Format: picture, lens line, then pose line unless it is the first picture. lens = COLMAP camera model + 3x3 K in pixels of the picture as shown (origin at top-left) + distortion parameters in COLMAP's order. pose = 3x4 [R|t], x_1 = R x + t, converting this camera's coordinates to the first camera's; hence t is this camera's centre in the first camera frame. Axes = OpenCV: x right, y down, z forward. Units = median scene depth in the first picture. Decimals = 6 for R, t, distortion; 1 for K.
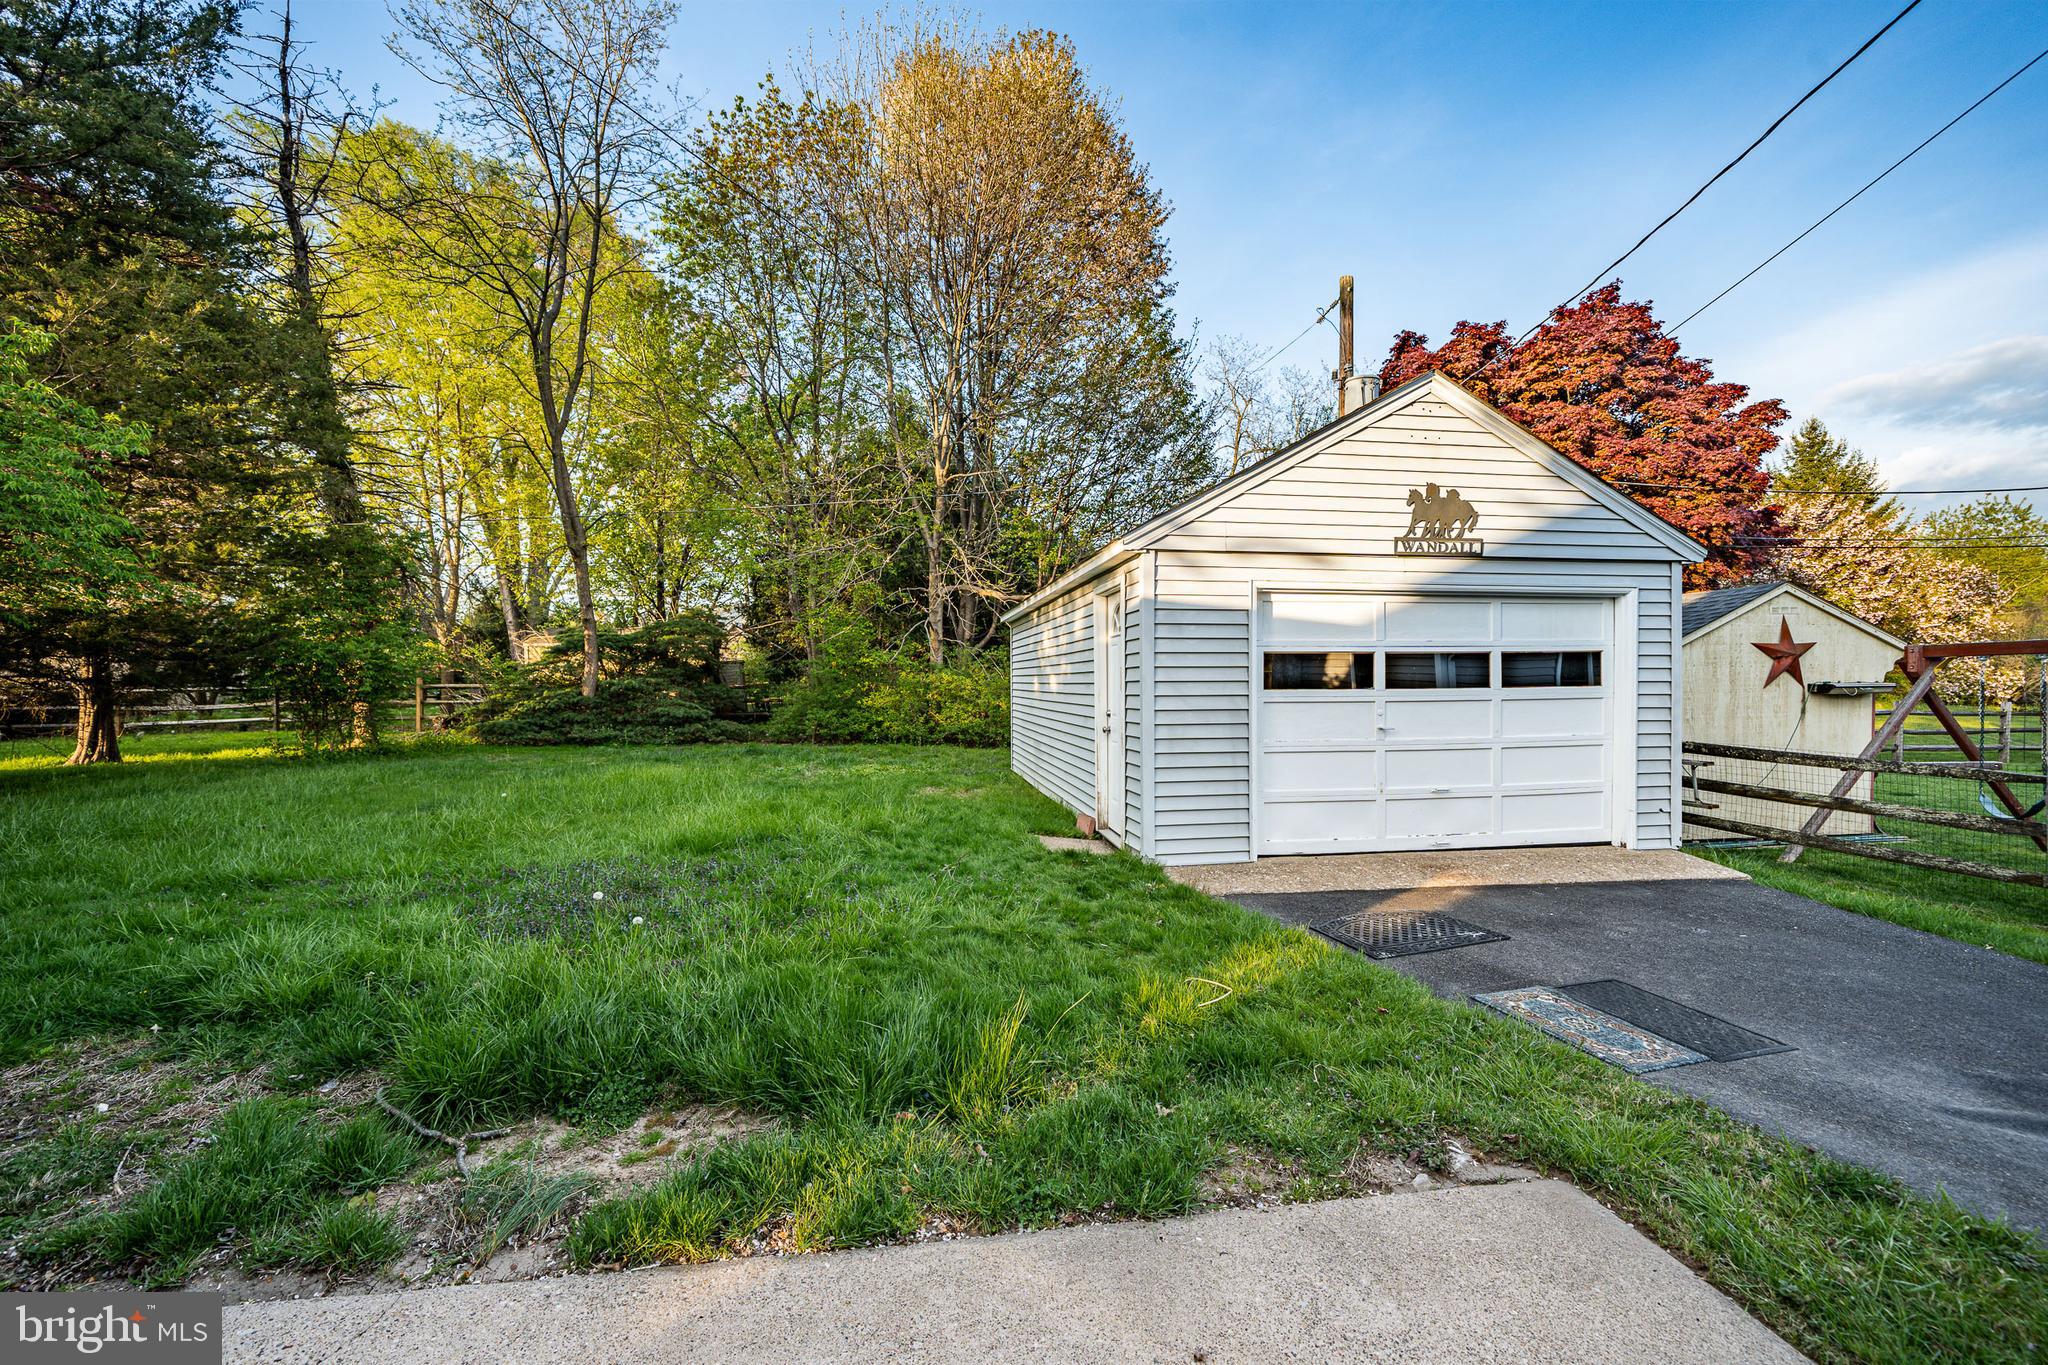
lens RADIAL K [[831.0, 0, 1007.2], [0, 831.0, 681.6], [0, 0, 1]] dist [-0.001902, -0.000142]
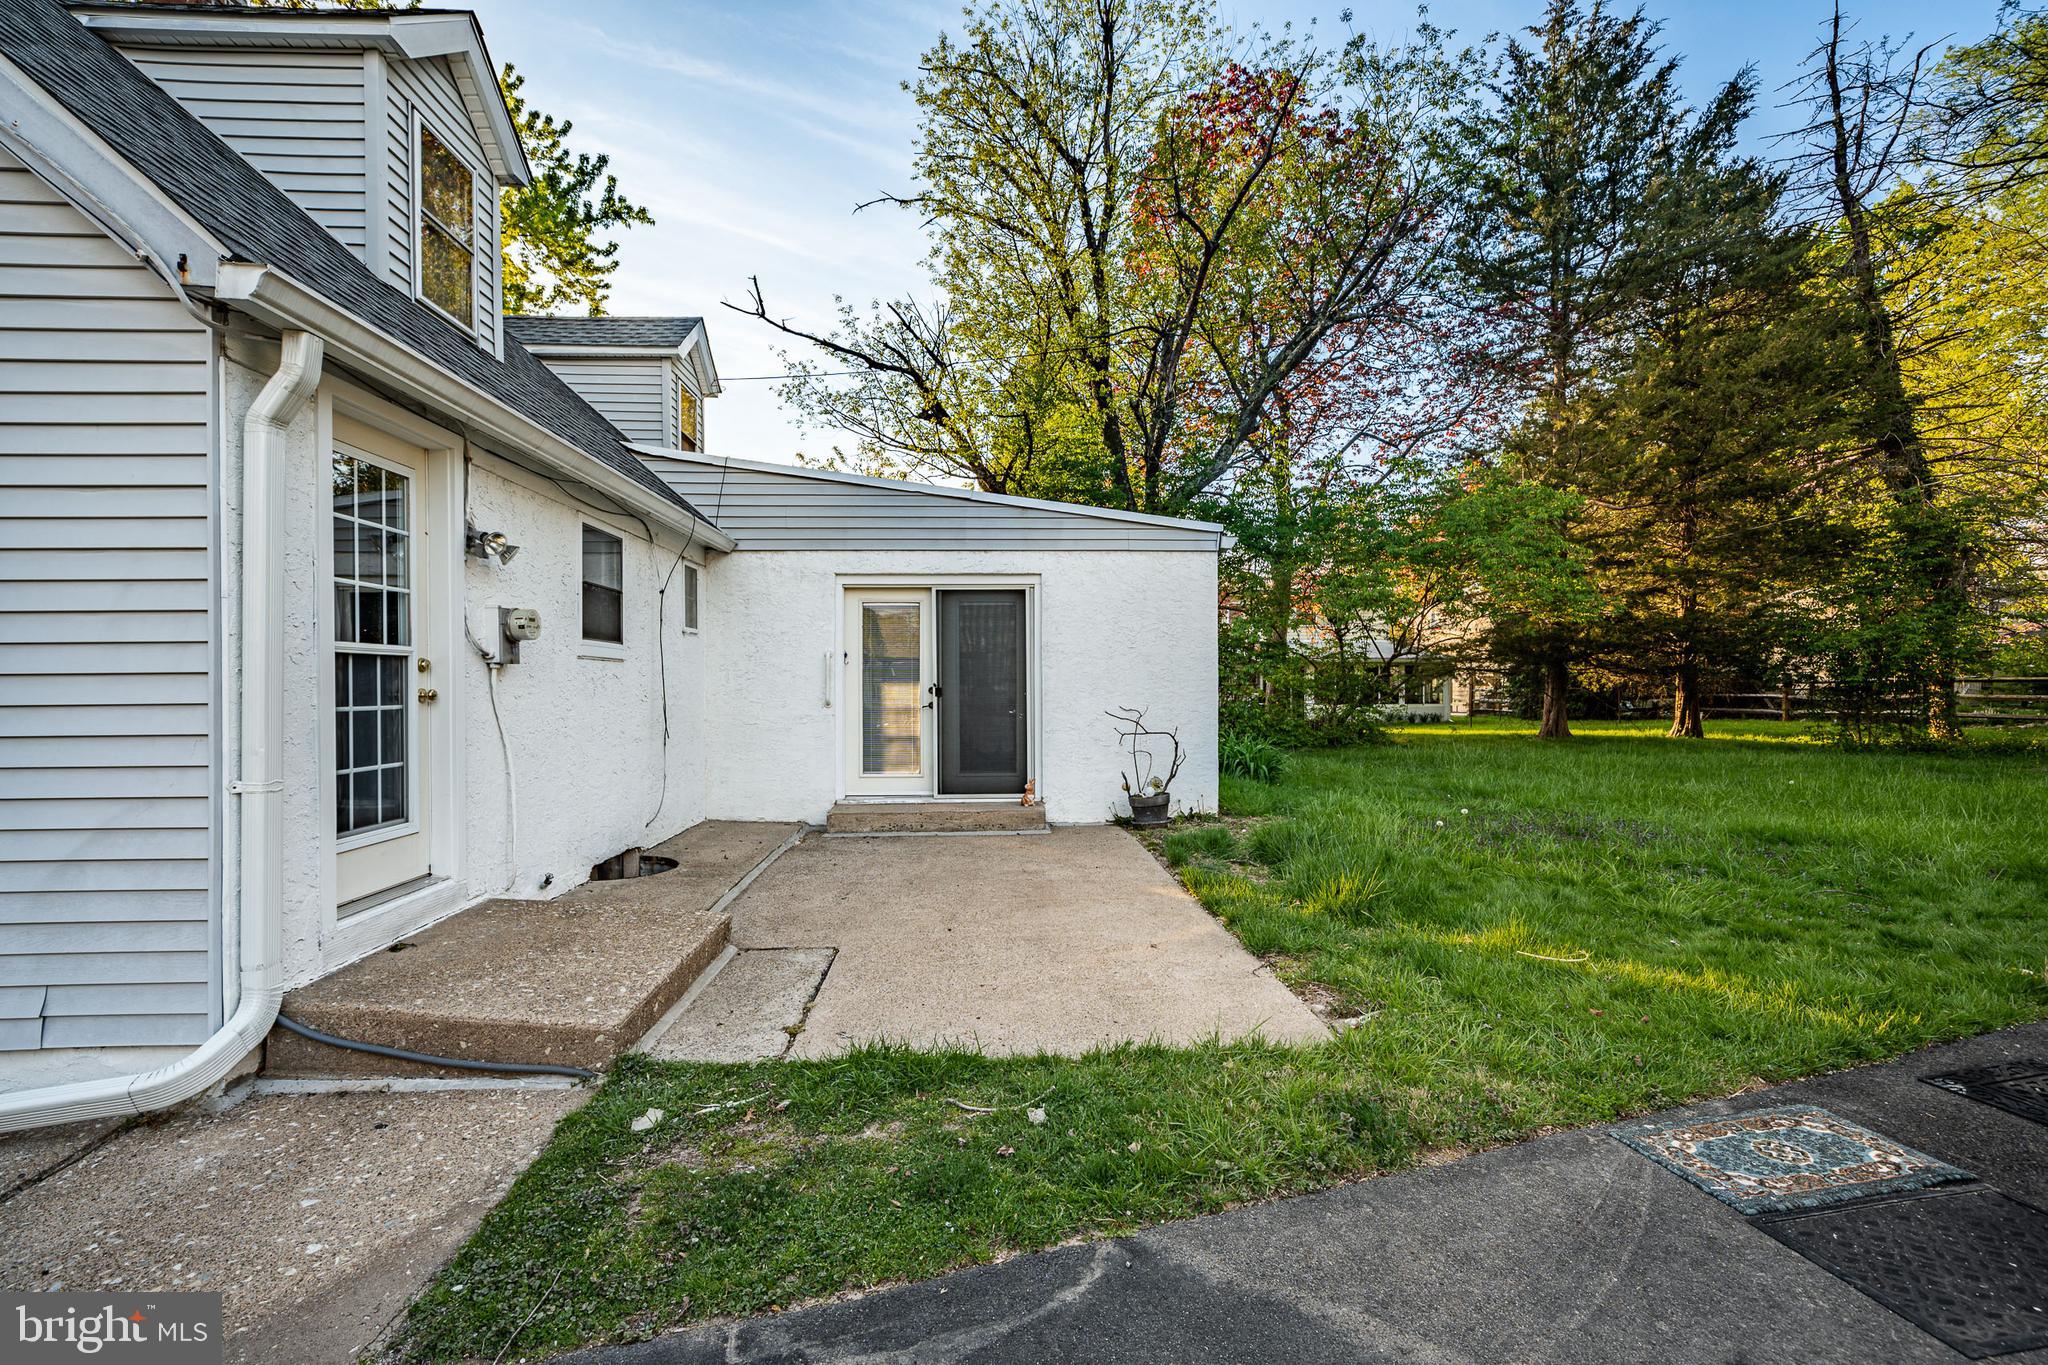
lens RADIAL K [[890.2, 0, 1015.3], [0, 890.2, 681.4], [0, 0, 1]] dist [-0.000595, -0.000375]
pose [[-0.074567, 0.008208, -0.997182, 0.269019], [0.000299, 0.999966, 0.008209, 0.001899], [0.997216, 0.000314, -0.074567, 0.074796]]
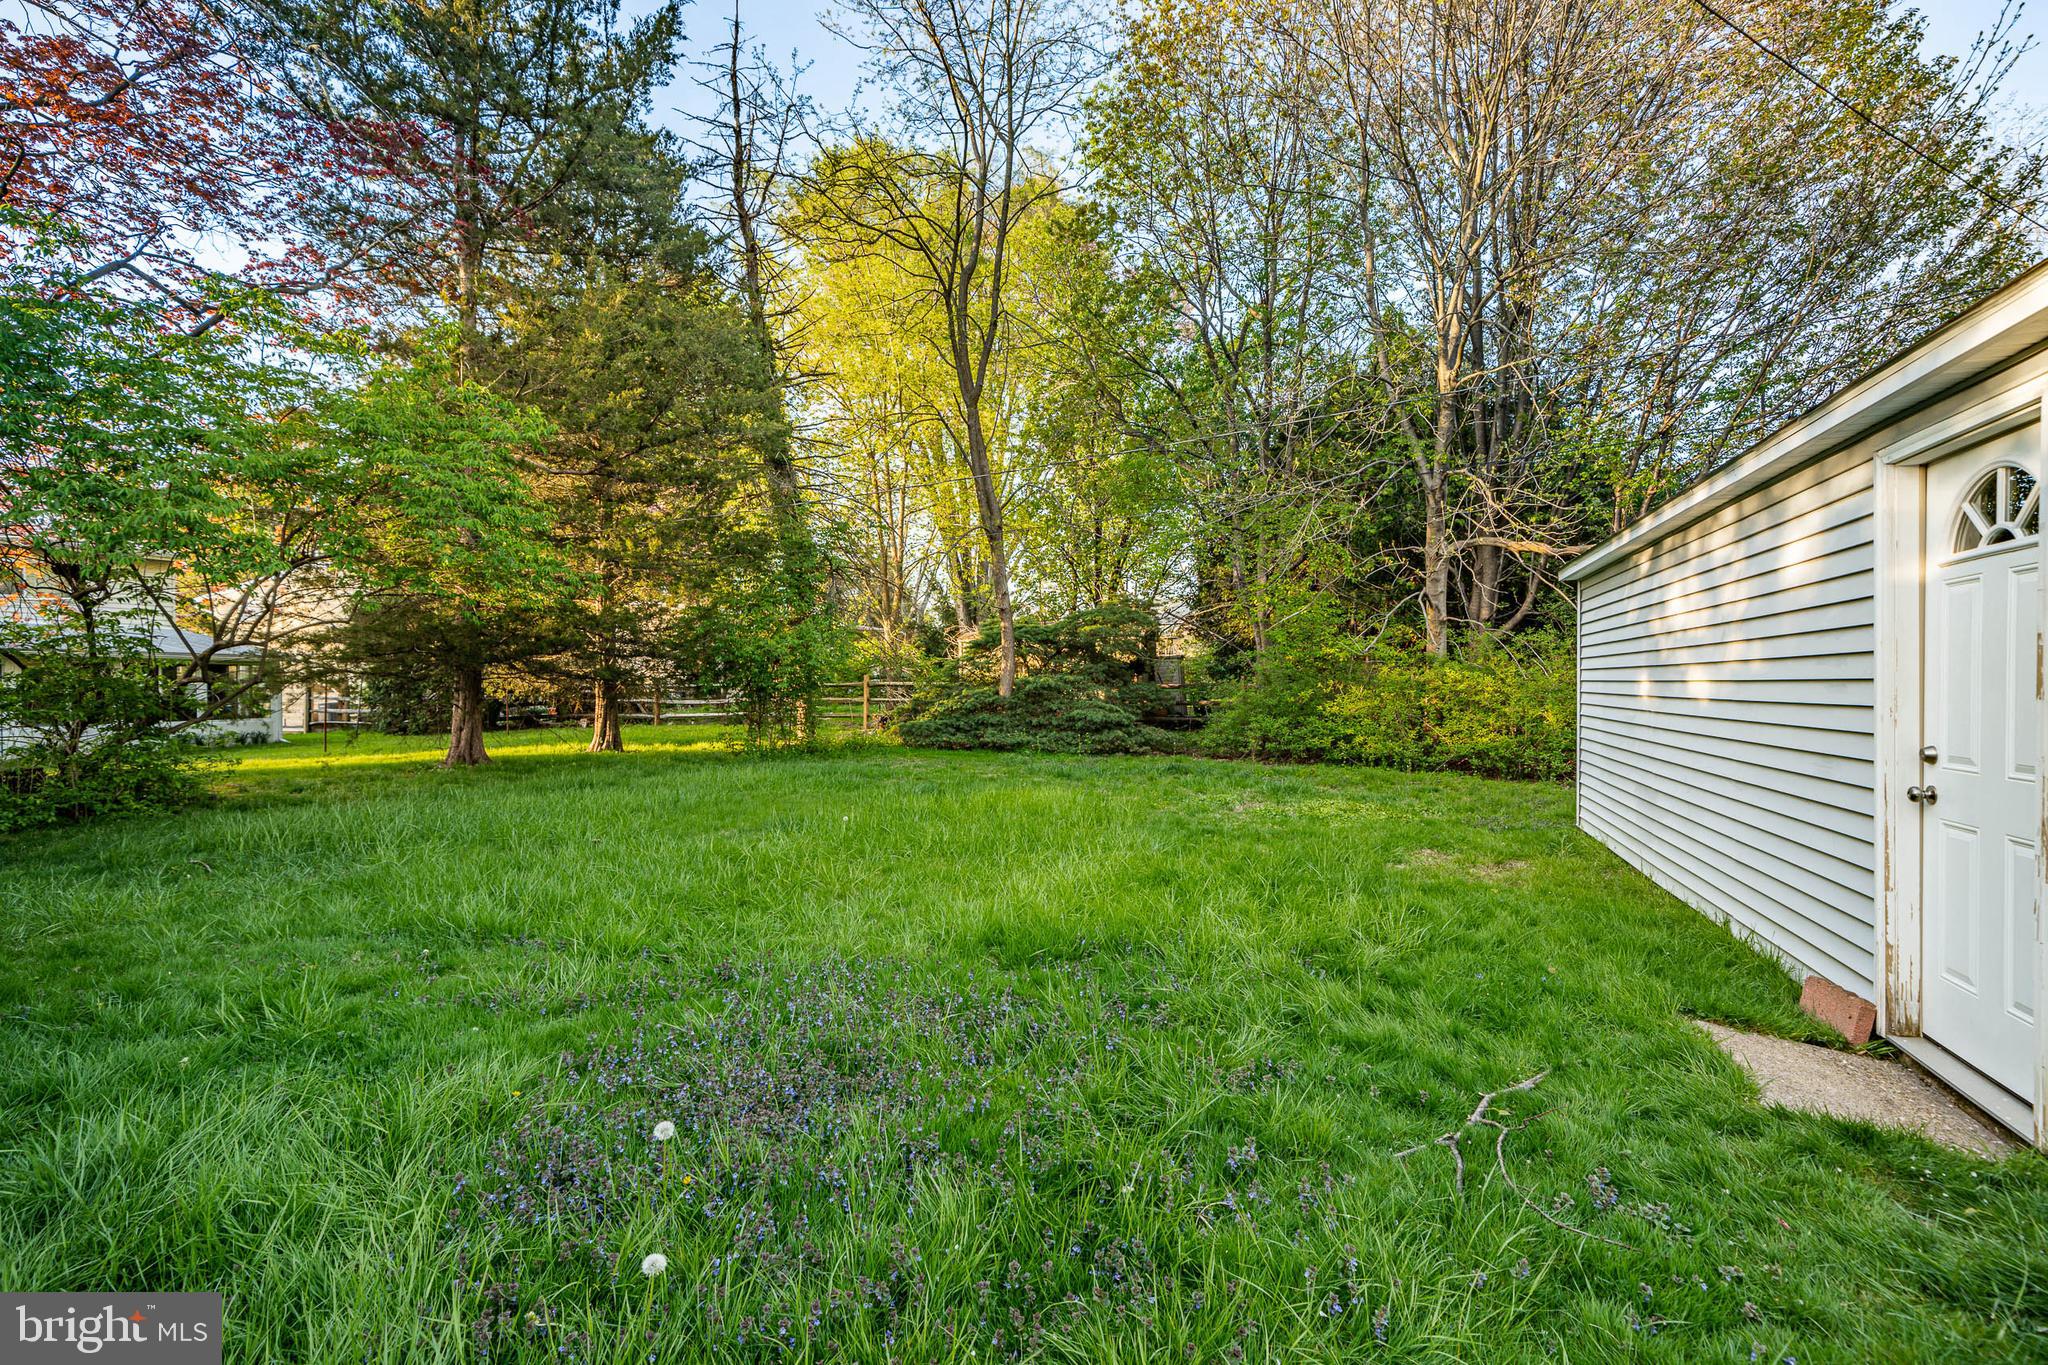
lens RADIAL K [[925.7, 0, 1002.4], [0, 925.7, 690.8], [0, 0, 1]] dist [0.011550, 0.000350]
pose [[0.869480, 0.008444, -0.493895, -0.017732], [-0.003465, 0.999934, 0.010995, 0.001541], [0.493955, -0.007849, 0.869452, 0.151915]]
